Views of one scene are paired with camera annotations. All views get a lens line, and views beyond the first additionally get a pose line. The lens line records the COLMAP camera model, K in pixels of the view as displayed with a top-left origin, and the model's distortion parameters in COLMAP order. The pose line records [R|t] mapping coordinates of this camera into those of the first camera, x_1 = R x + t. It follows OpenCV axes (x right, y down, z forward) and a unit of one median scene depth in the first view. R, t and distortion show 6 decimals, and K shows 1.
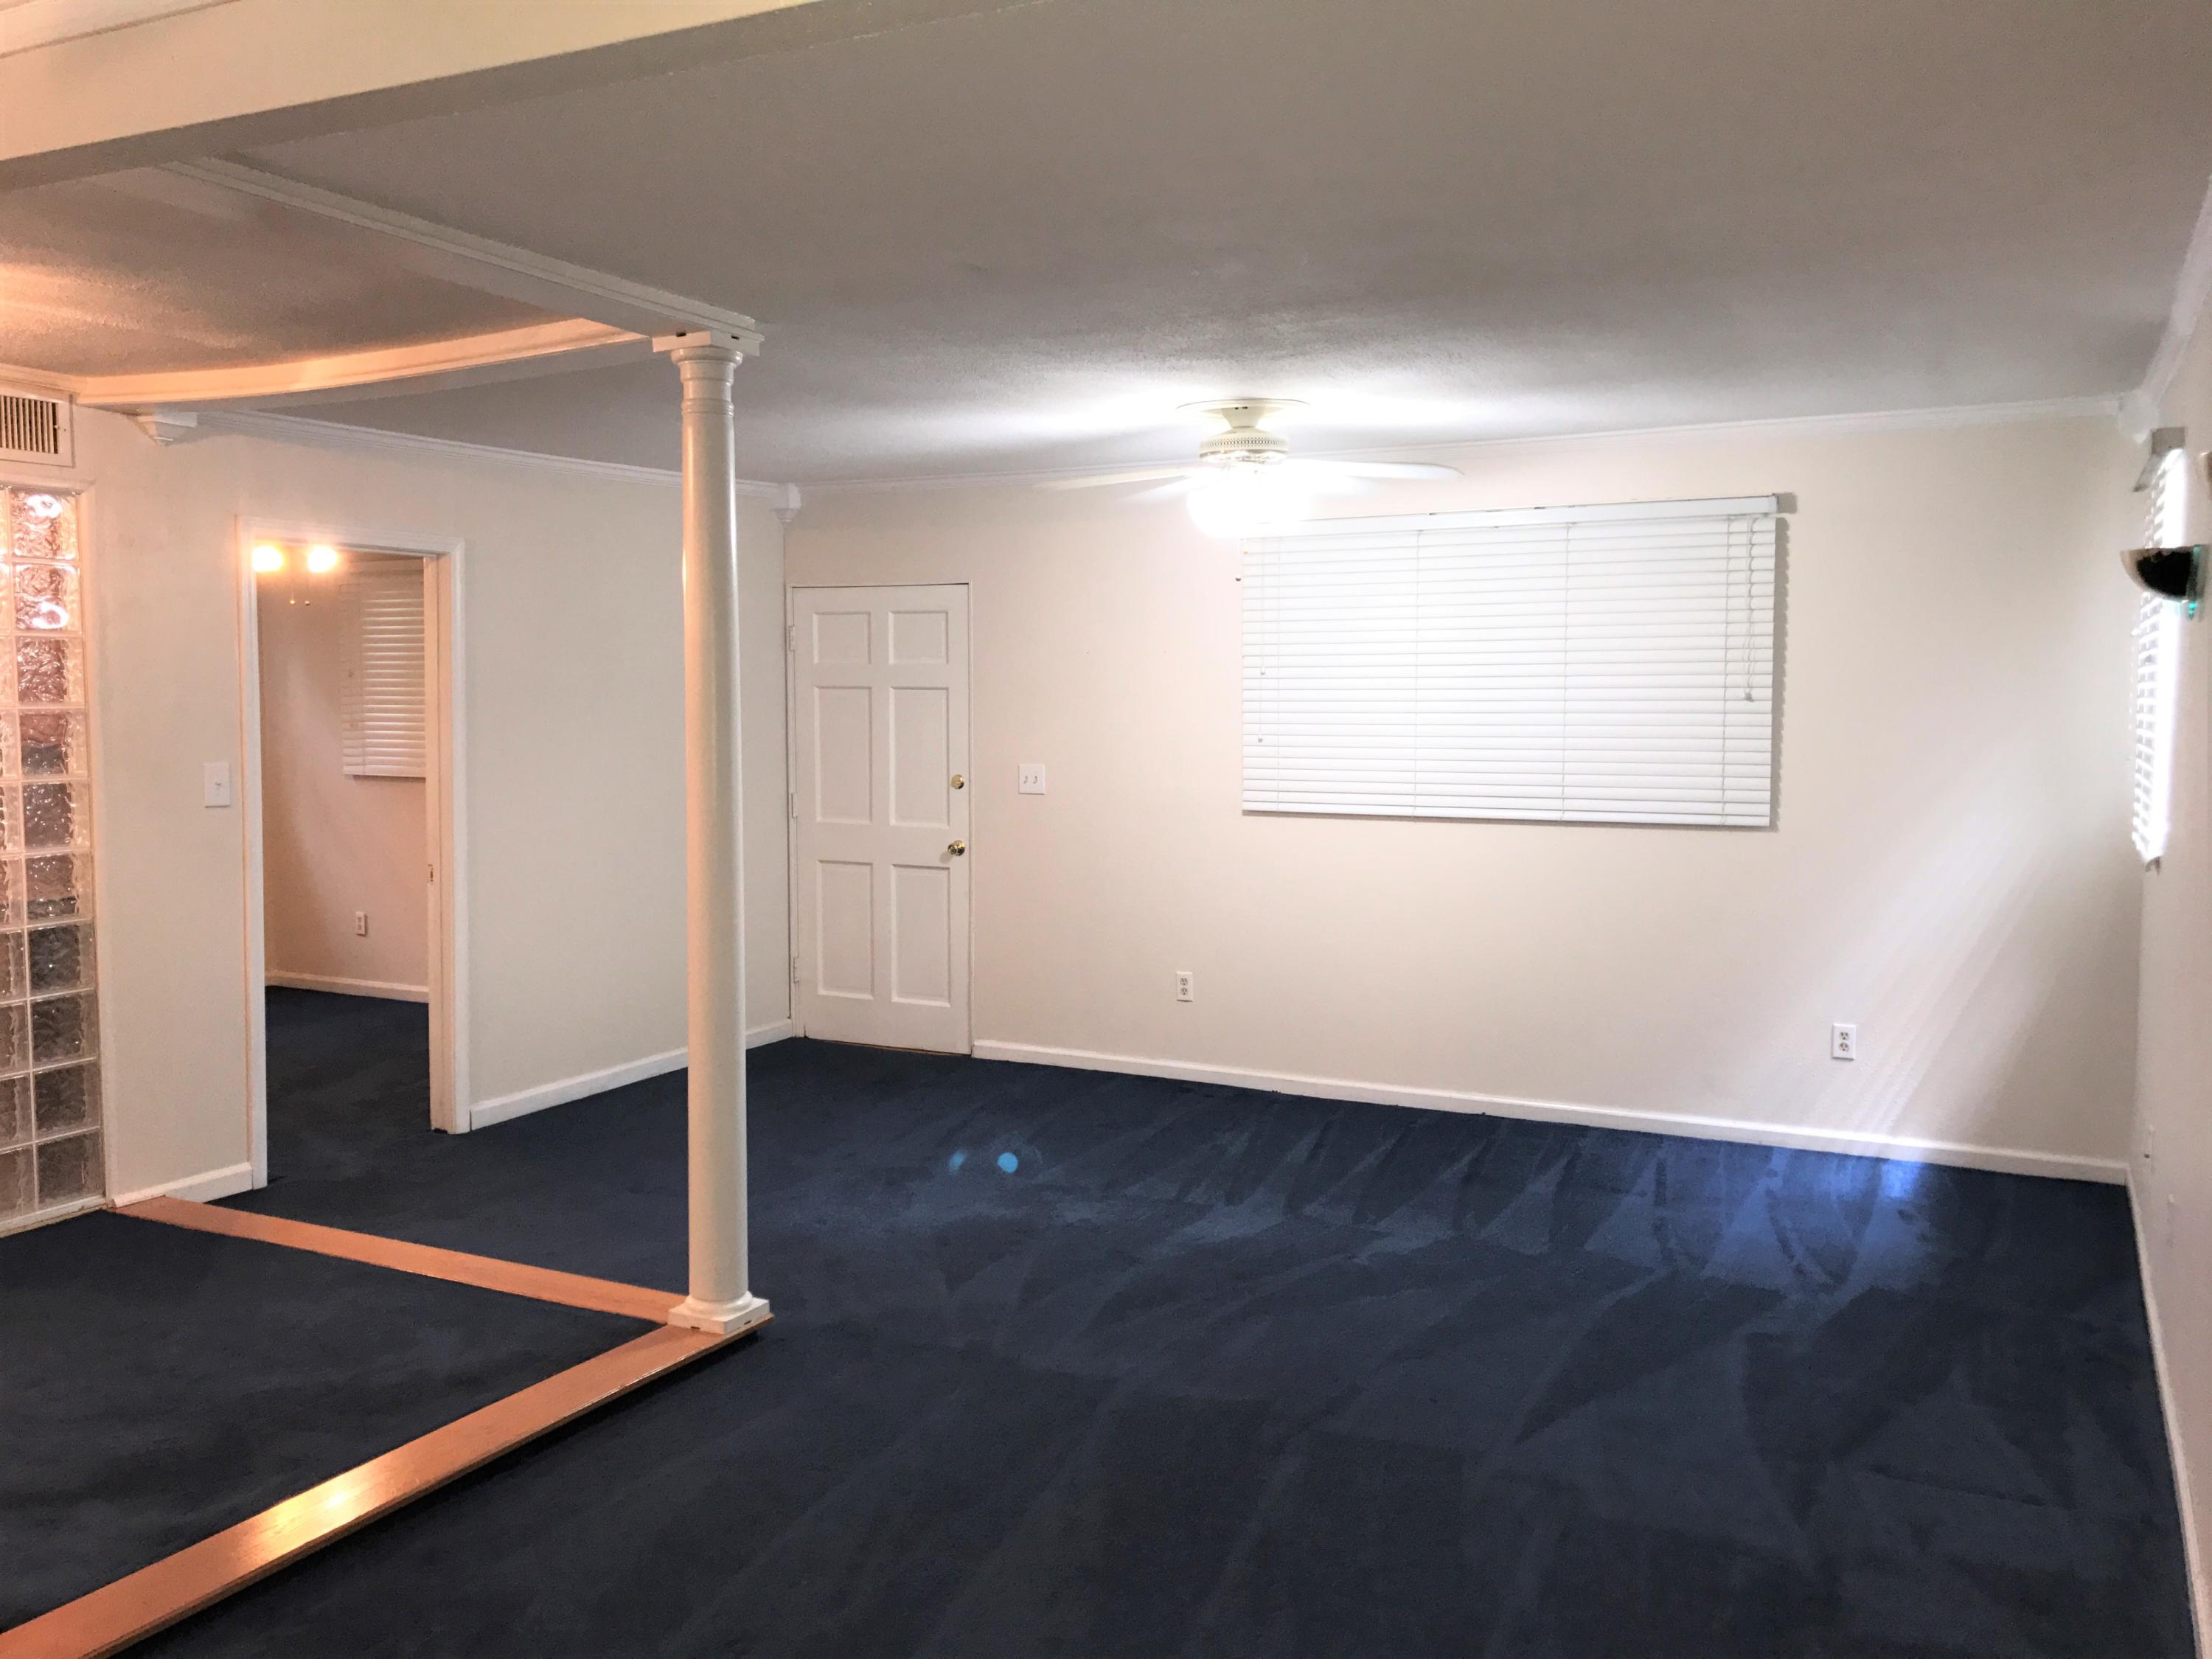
lens RADIAL K [[1779.3, 0, 1116.4], [0, 1779.3, 805.7], [0, 0, 1]] dist [0.204711, -0.695971]
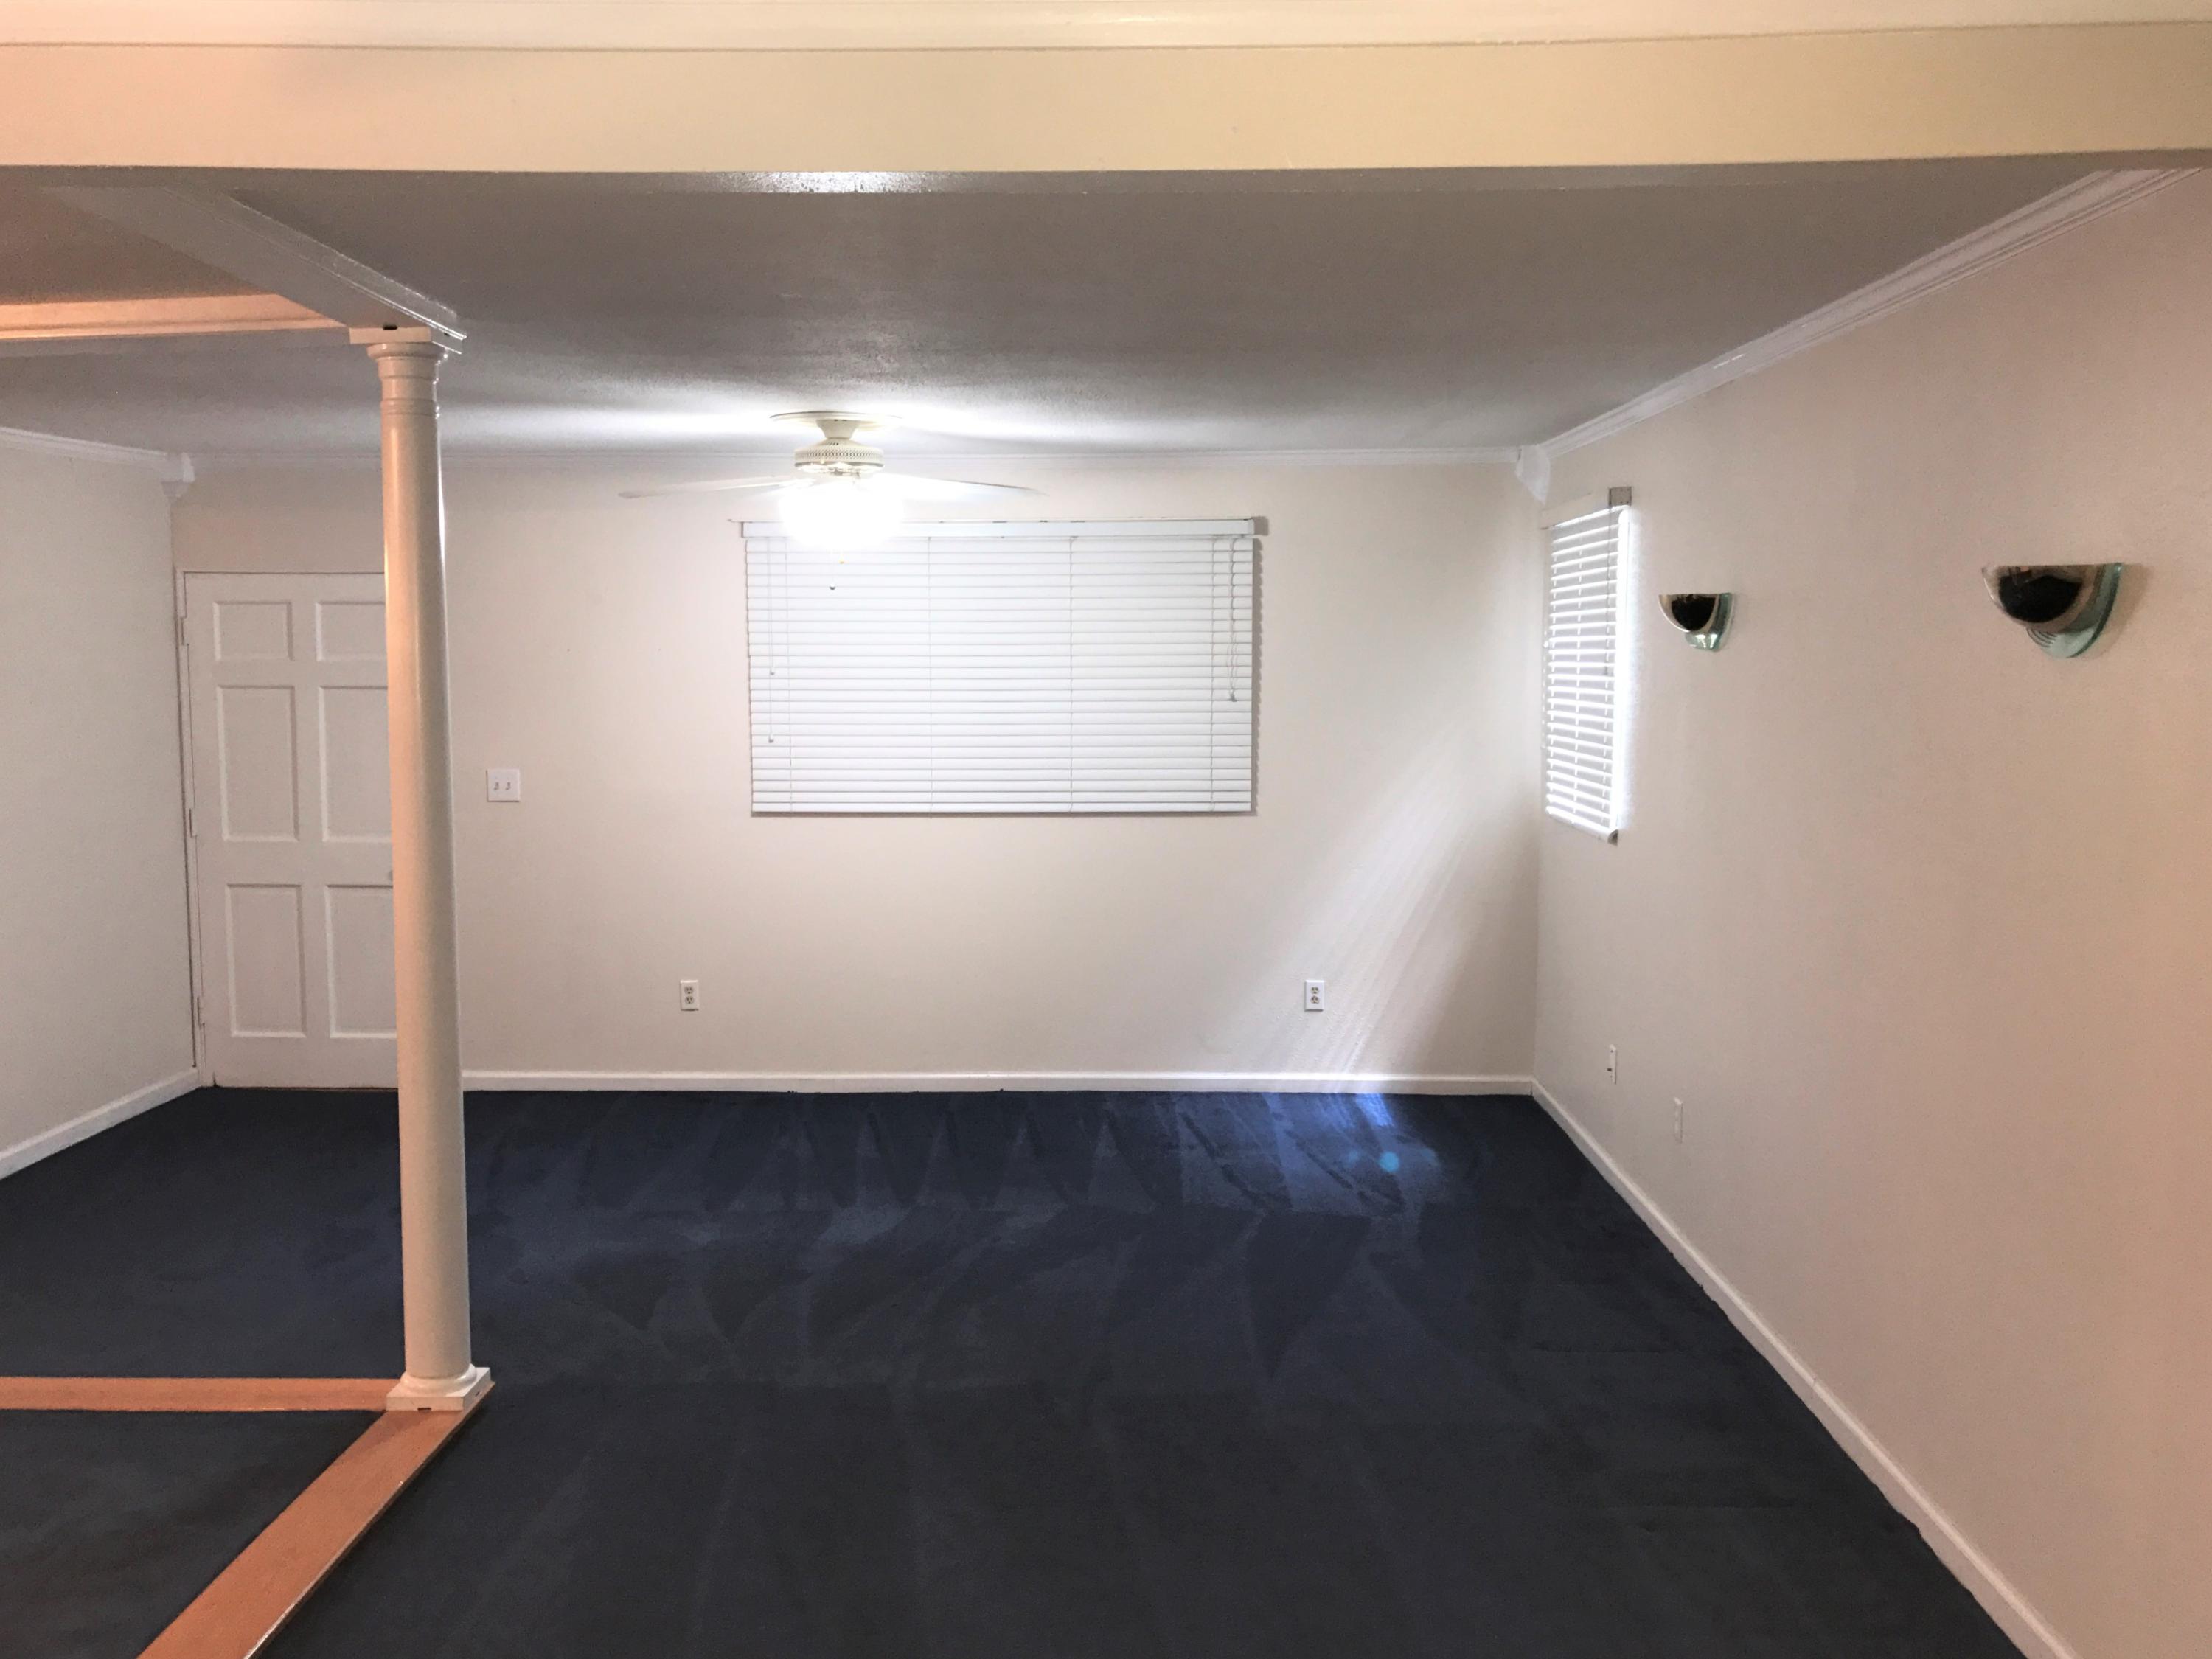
lens RADIAL K [[1824.7, 0, 1103.1], [0, 1824.7, 806.6], [0, 0, 1]] dist [0.026412, -0.021586]
pose [[0.901203, -0.035991, 0.431901, -0.217208], [0.028858, 0.999317, 0.023060, -0.020749], [-0.432436, -0.008317, 0.901626, 0.006526]]
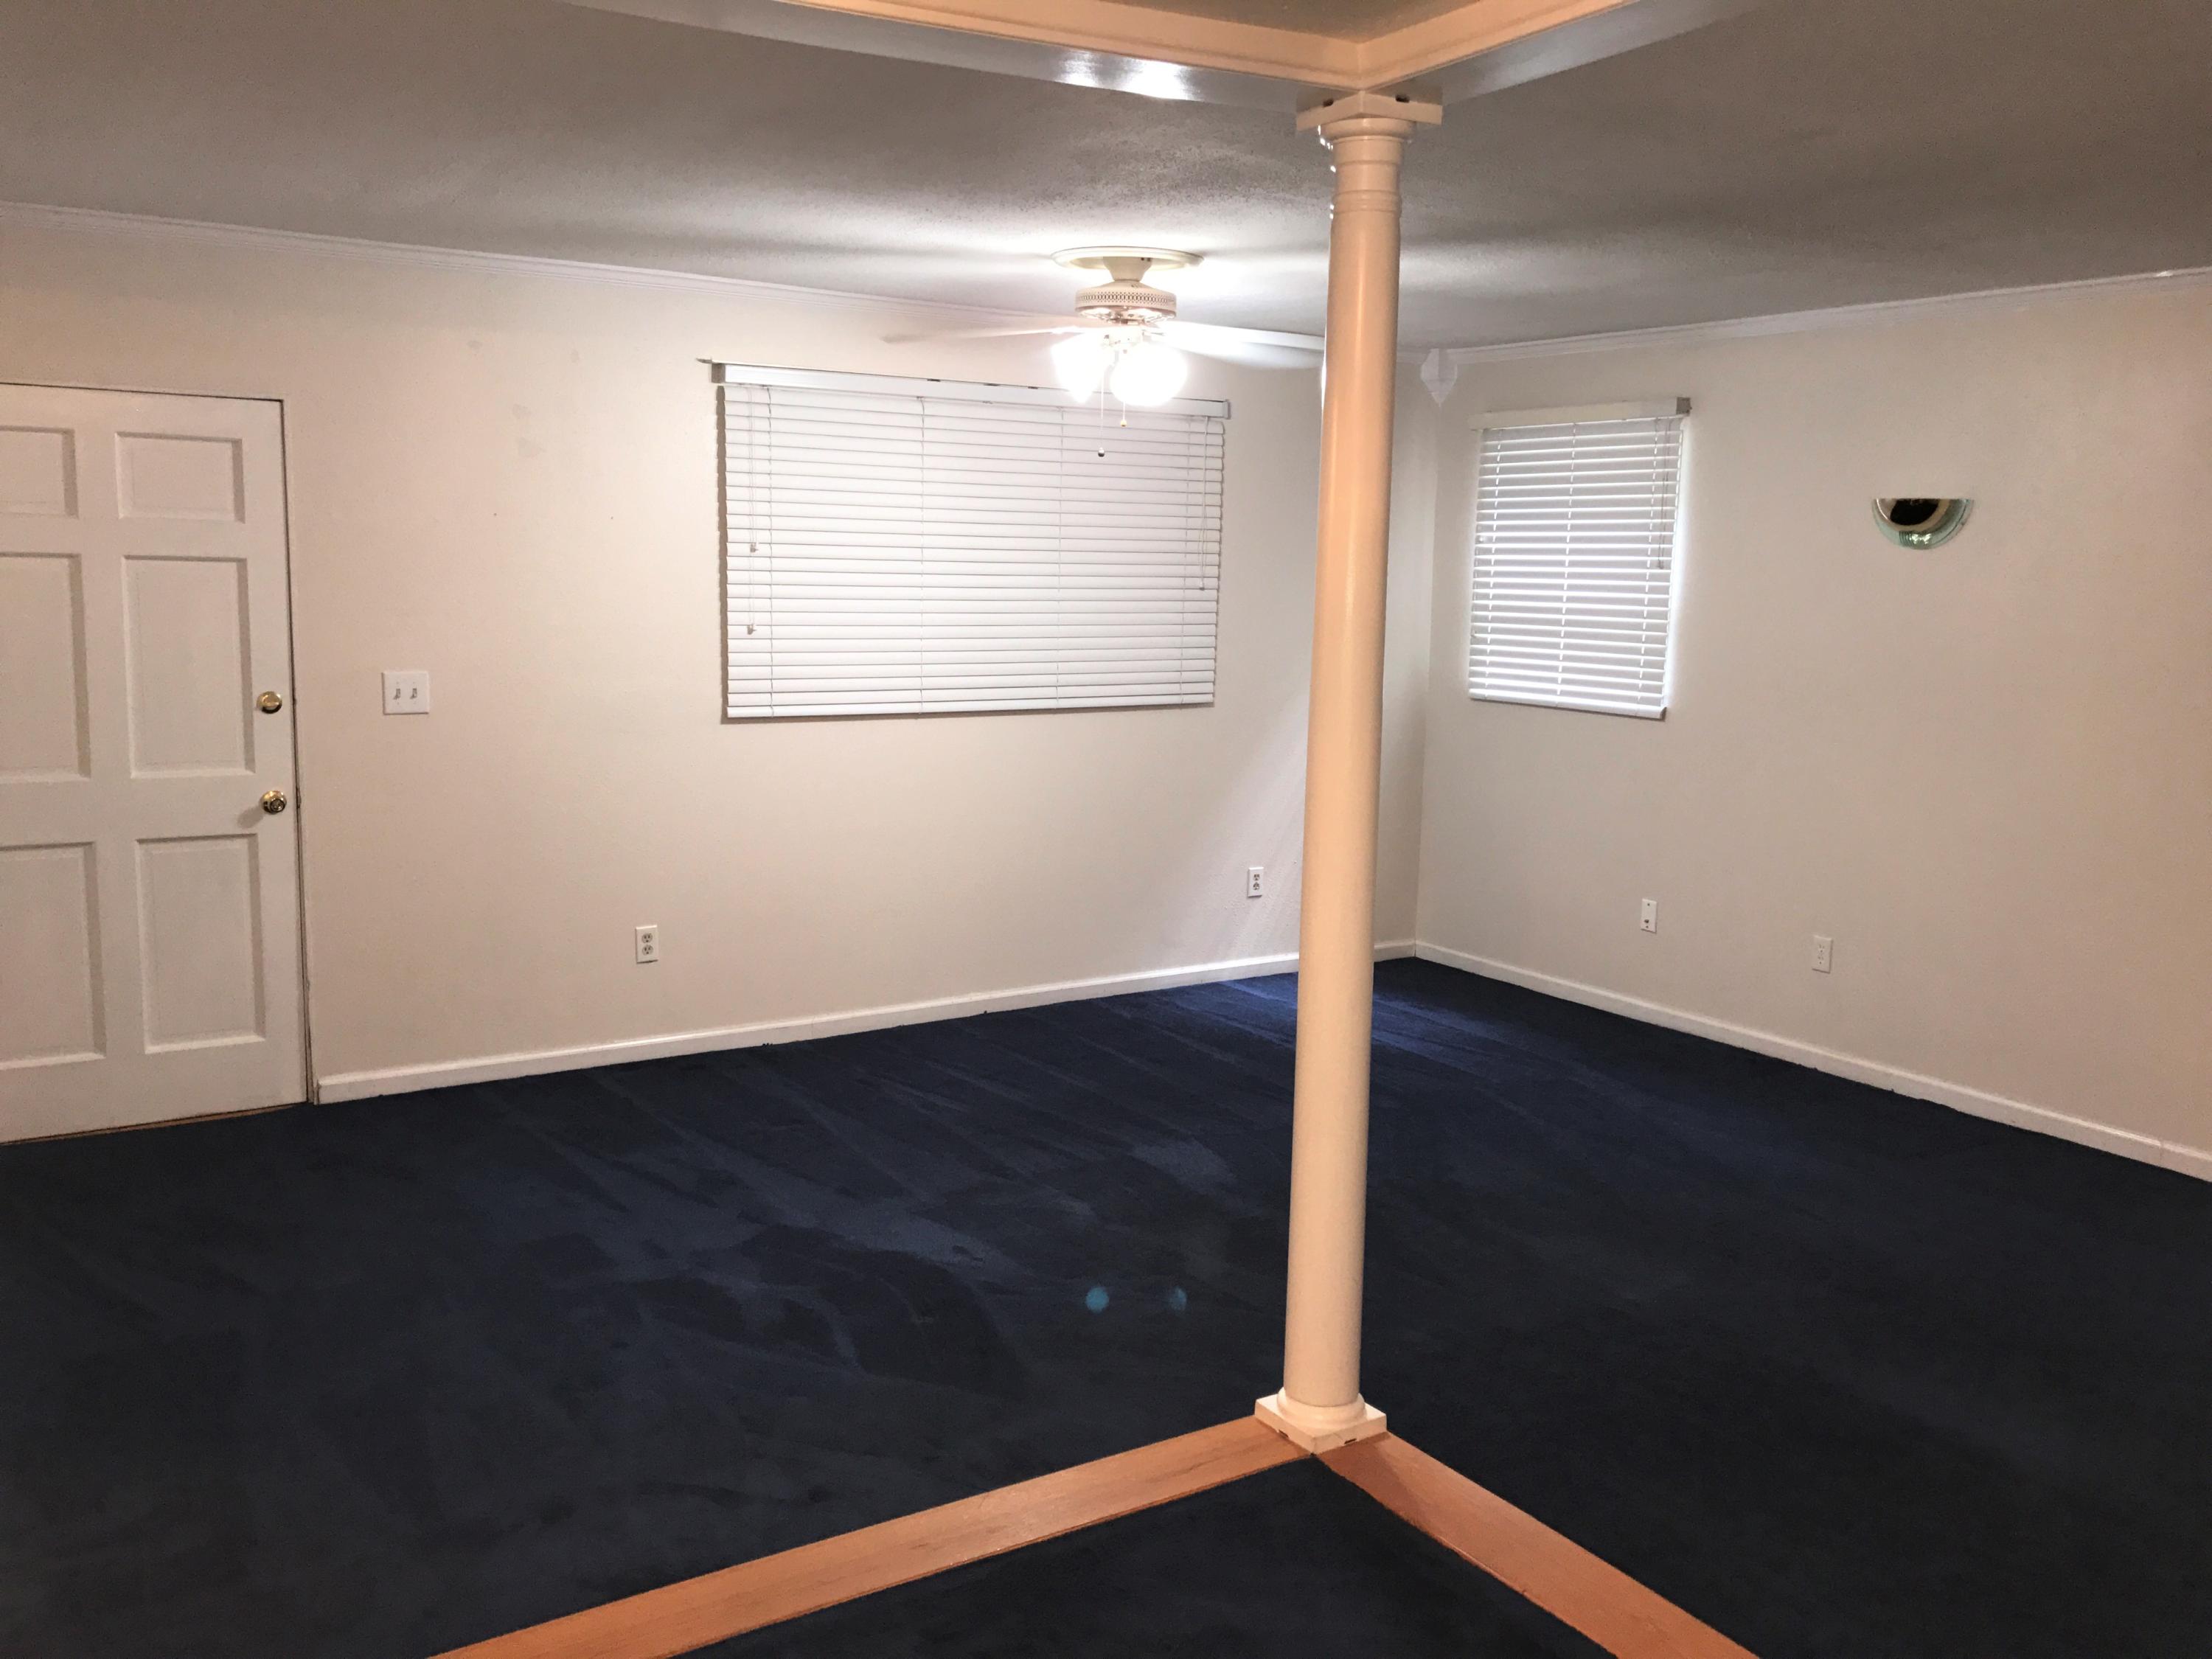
lens RADIAL K [[1784.5, 0, 1109.6], [0, 1784.5, 812.0], [0, 0, 1]] dist [0.041576, -0.075892]
pose [[0.508673, -0.109273, 0.853997, -0.625257], [0.035506, 0.993732, 0.106005, -0.040562], [-0.860227, -0.023600, 0.509364, 0.488990]]
